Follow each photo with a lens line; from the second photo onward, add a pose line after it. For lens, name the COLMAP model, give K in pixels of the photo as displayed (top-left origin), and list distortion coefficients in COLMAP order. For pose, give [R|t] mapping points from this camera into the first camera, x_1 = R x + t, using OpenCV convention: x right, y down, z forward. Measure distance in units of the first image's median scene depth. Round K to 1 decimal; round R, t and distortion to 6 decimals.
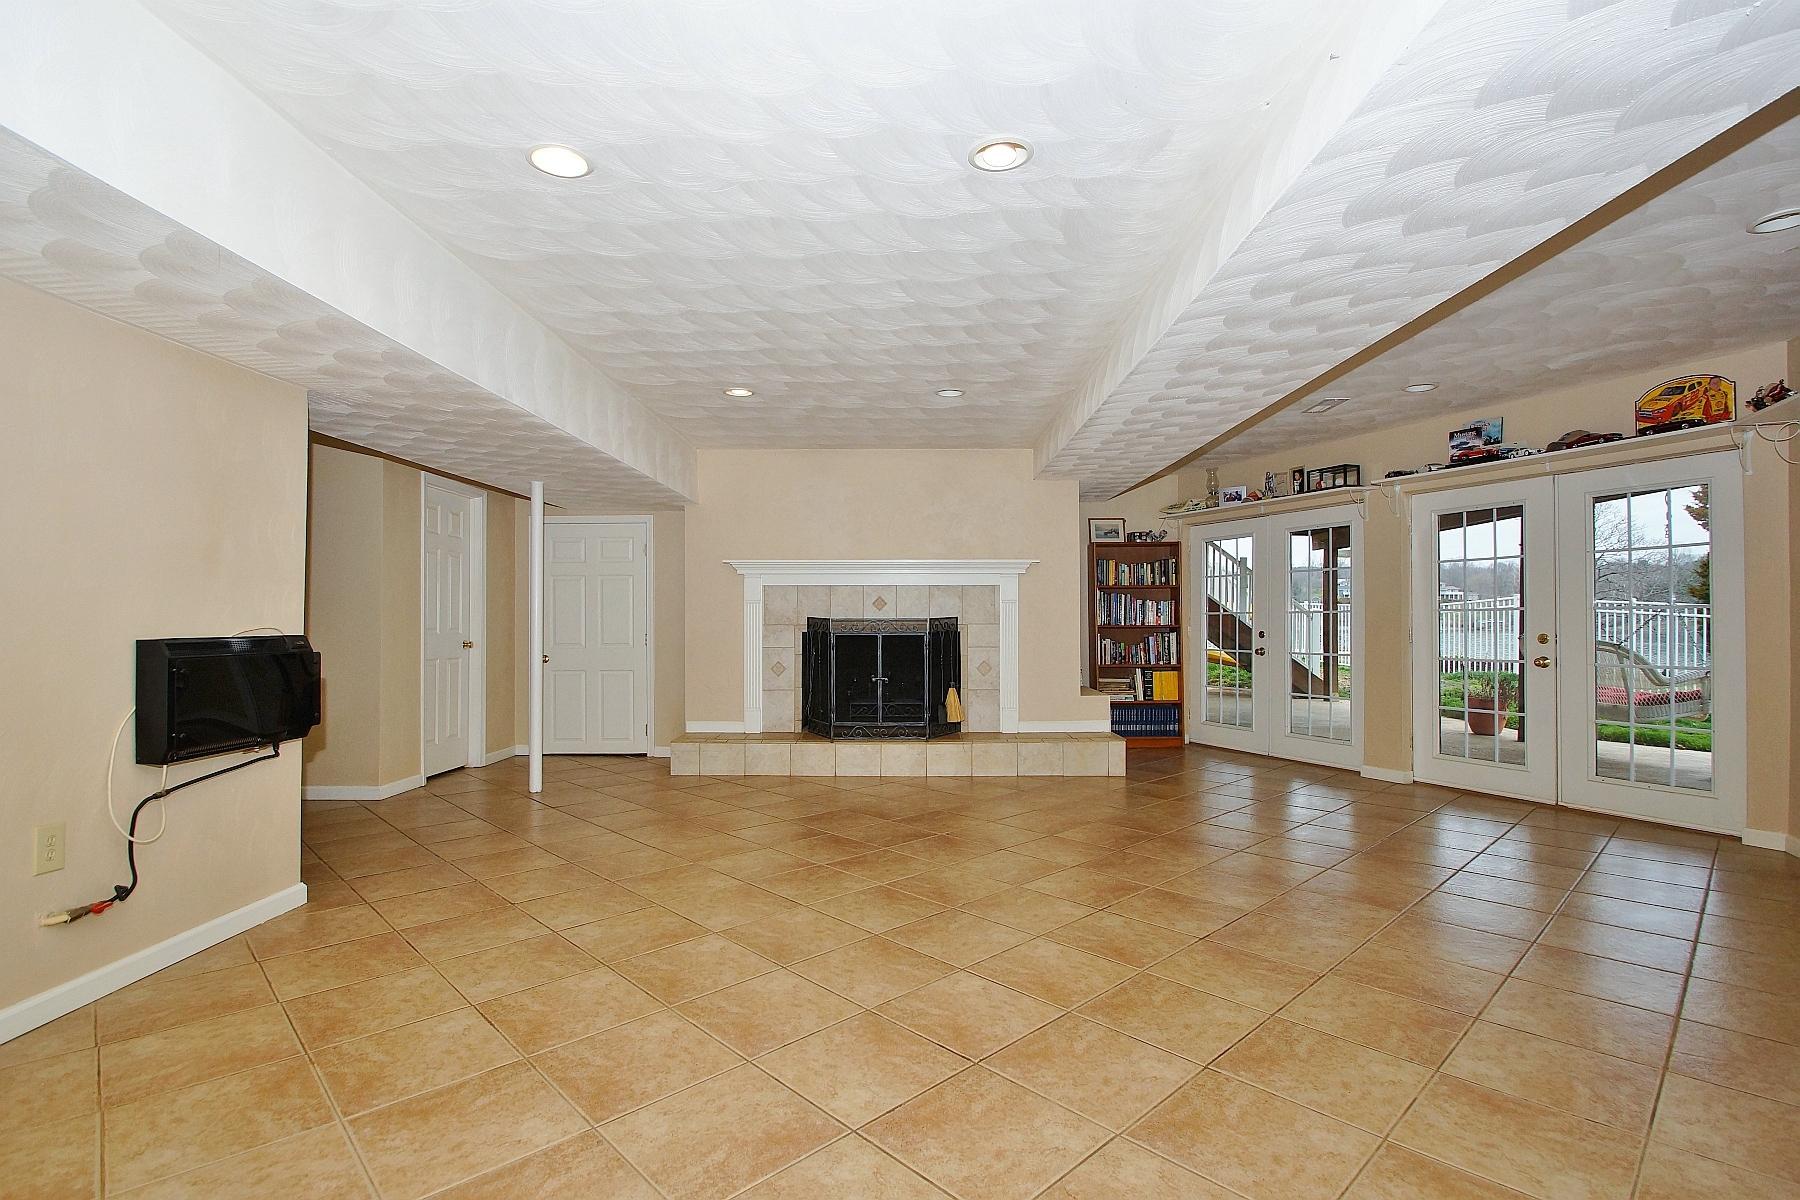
lens RADIAL K [[840.8, 0, 887.6], [0, 840.8, 603.8], [0, 0, 1]] dist [-0.004316, -0.004393]
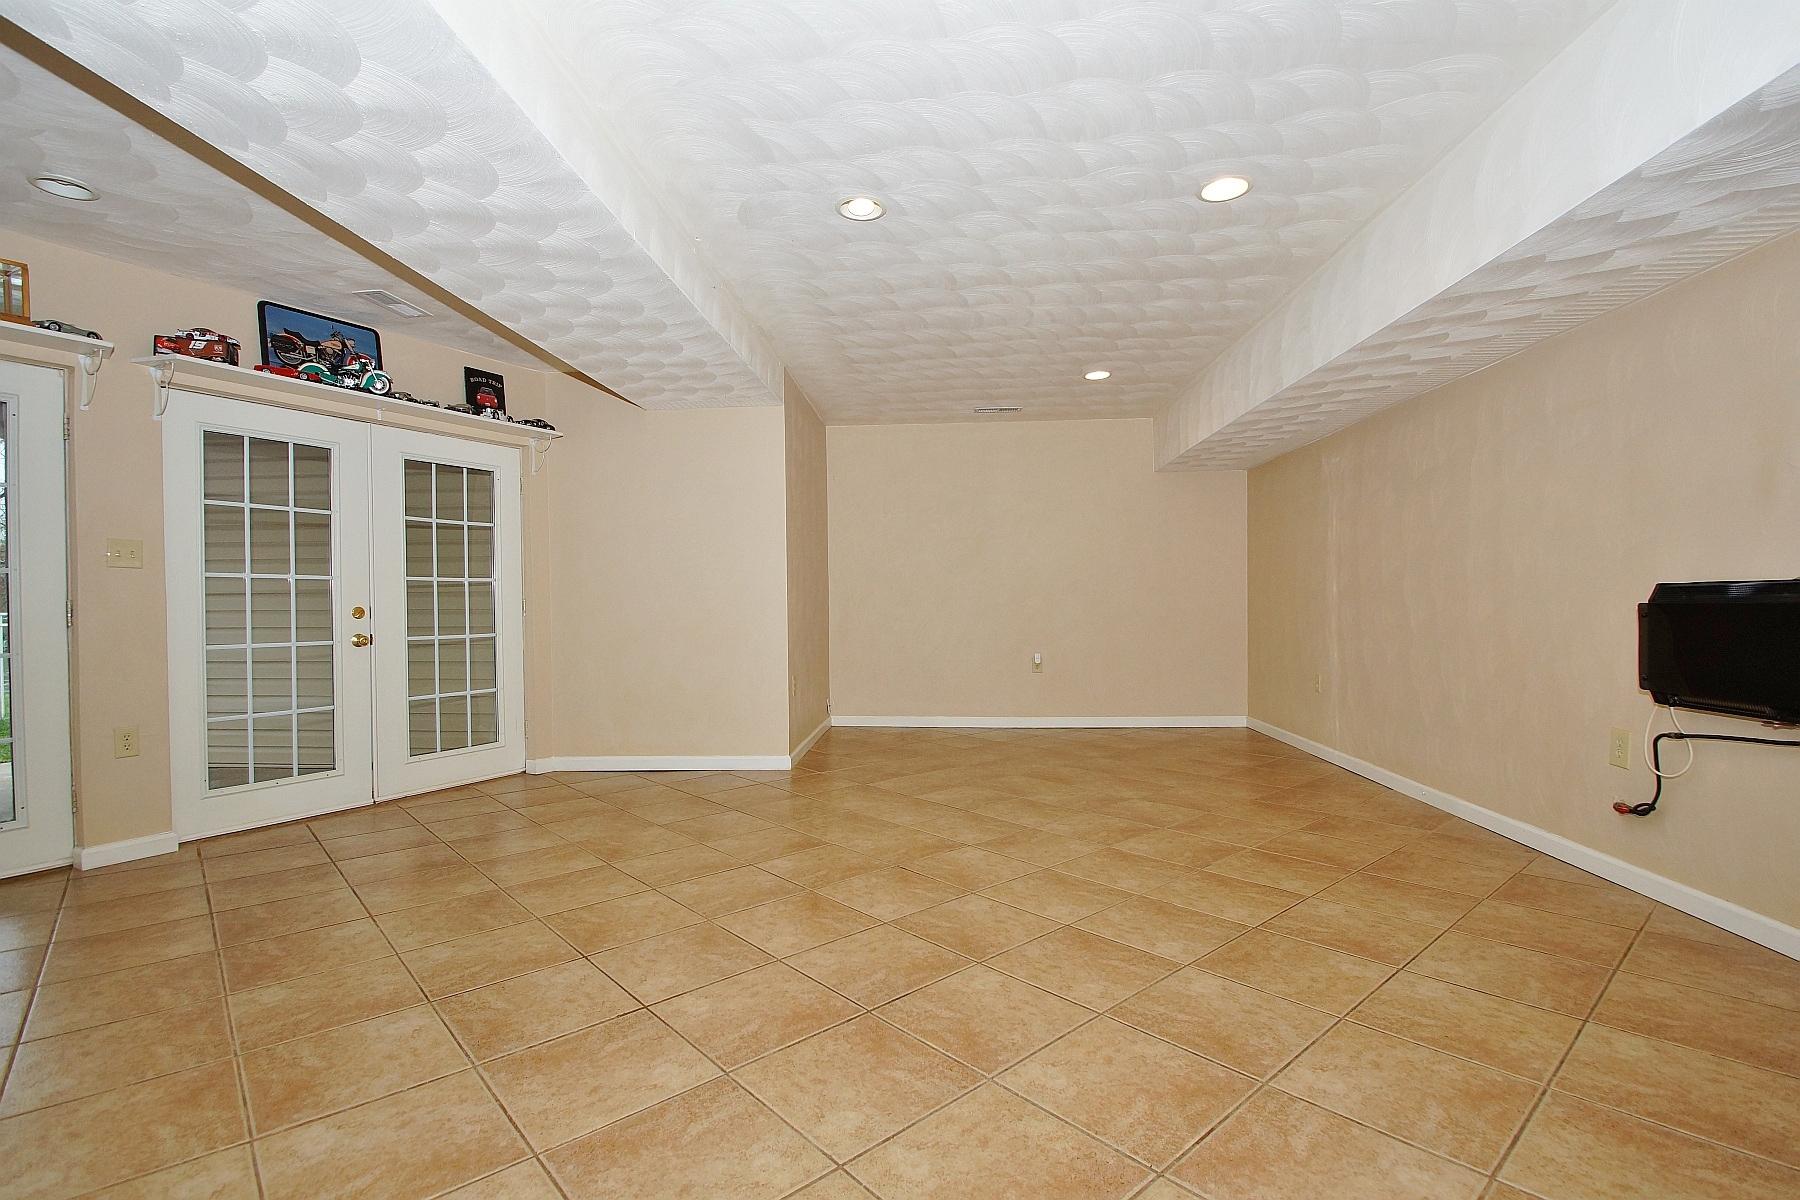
lens RADIAL K [[840.8, 0, 892.8], [0, 840.8, 624.1], [0, 0, 1]] dist [-0.004316, -0.004393]
pose [[-0.999160, 0.010425, 0.039637, 0.016524], [0.010699, 0.999920, 0.006707, 0.032684], [-0.039564, 0.007126, -0.999192, 0.878756]]
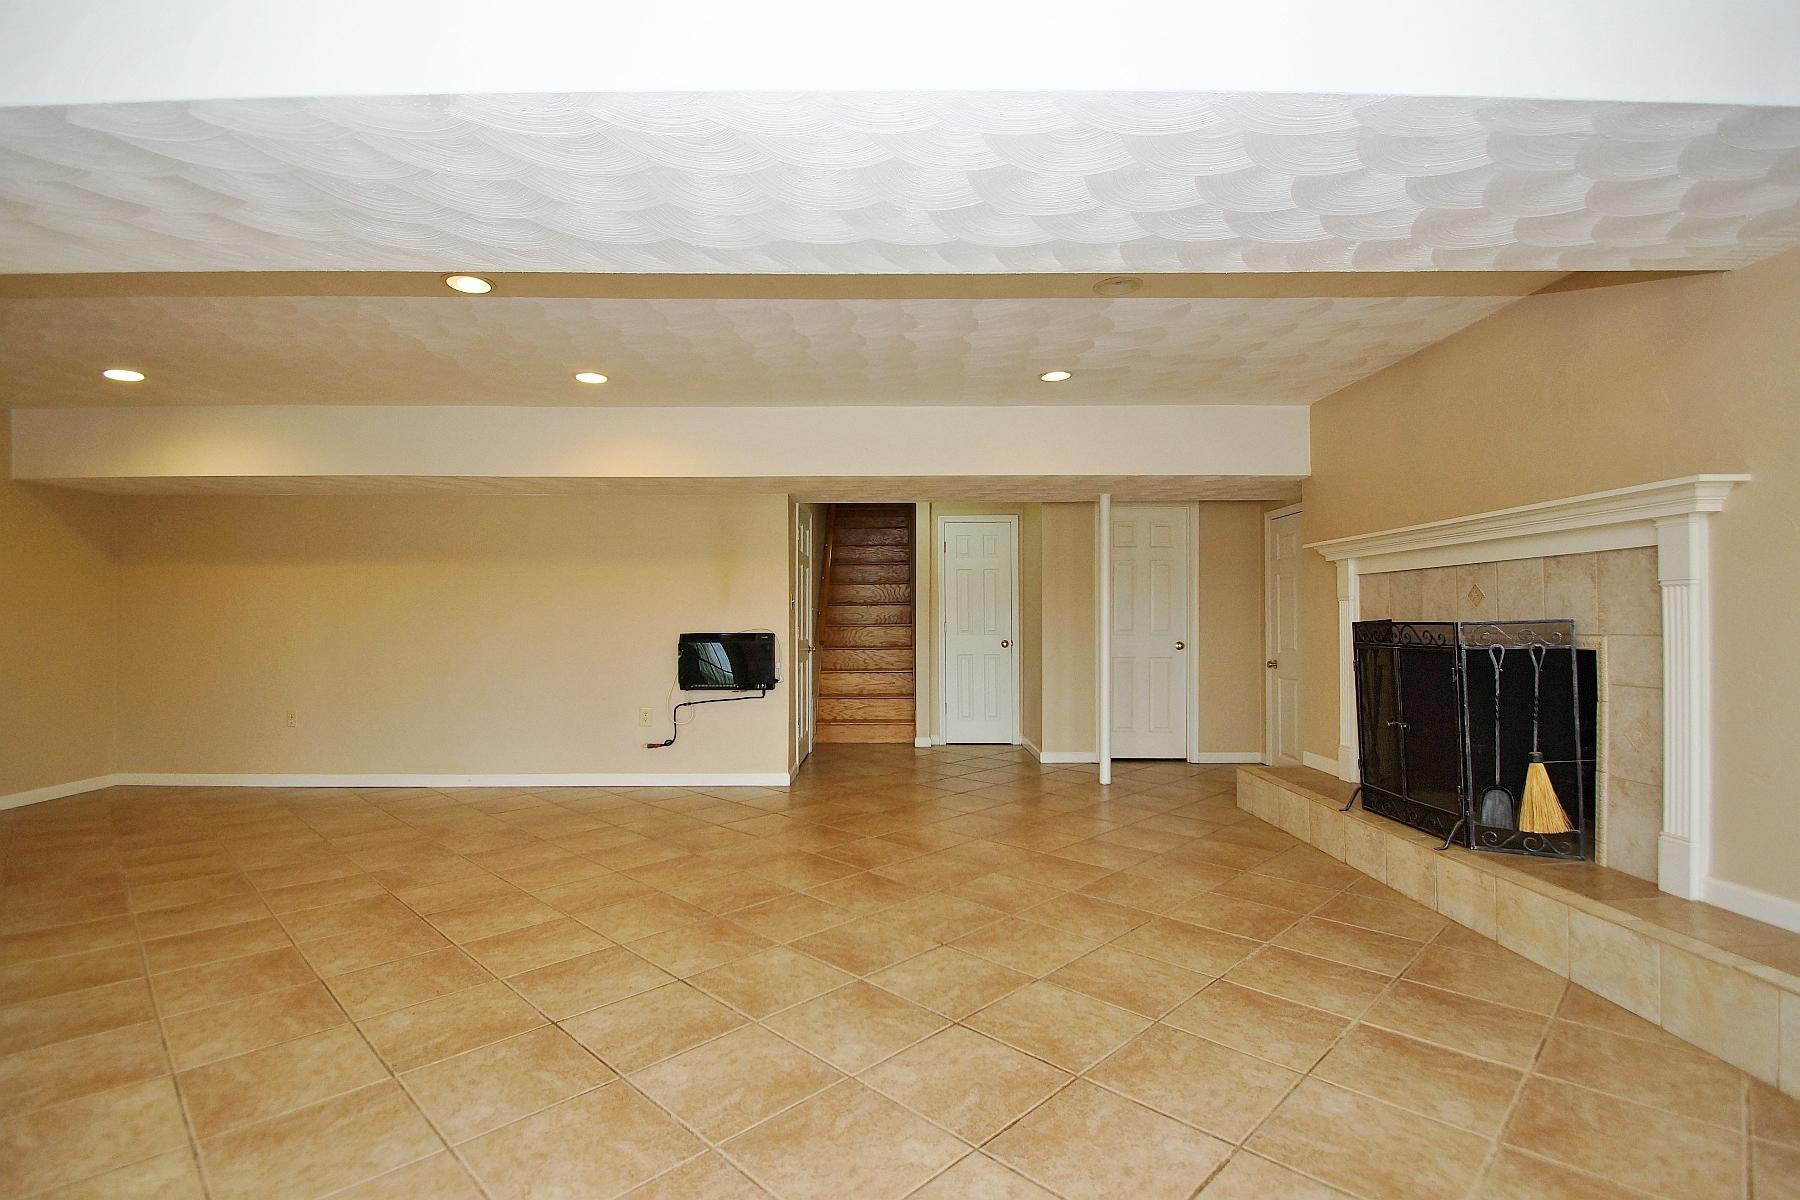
lens RADIAL K [[840.8, 0, 903.8], [0, 840.8, 624.6], [0, 0, 1]] dist [-0.004316, -0.004393]
pose [[0.032276, 0.006263, -0.999459, 0.579891], [0.022243, 0.999728, 0.006983, 0.007087], [0.999231, -0.022456, 0.032128, 0.641766]]
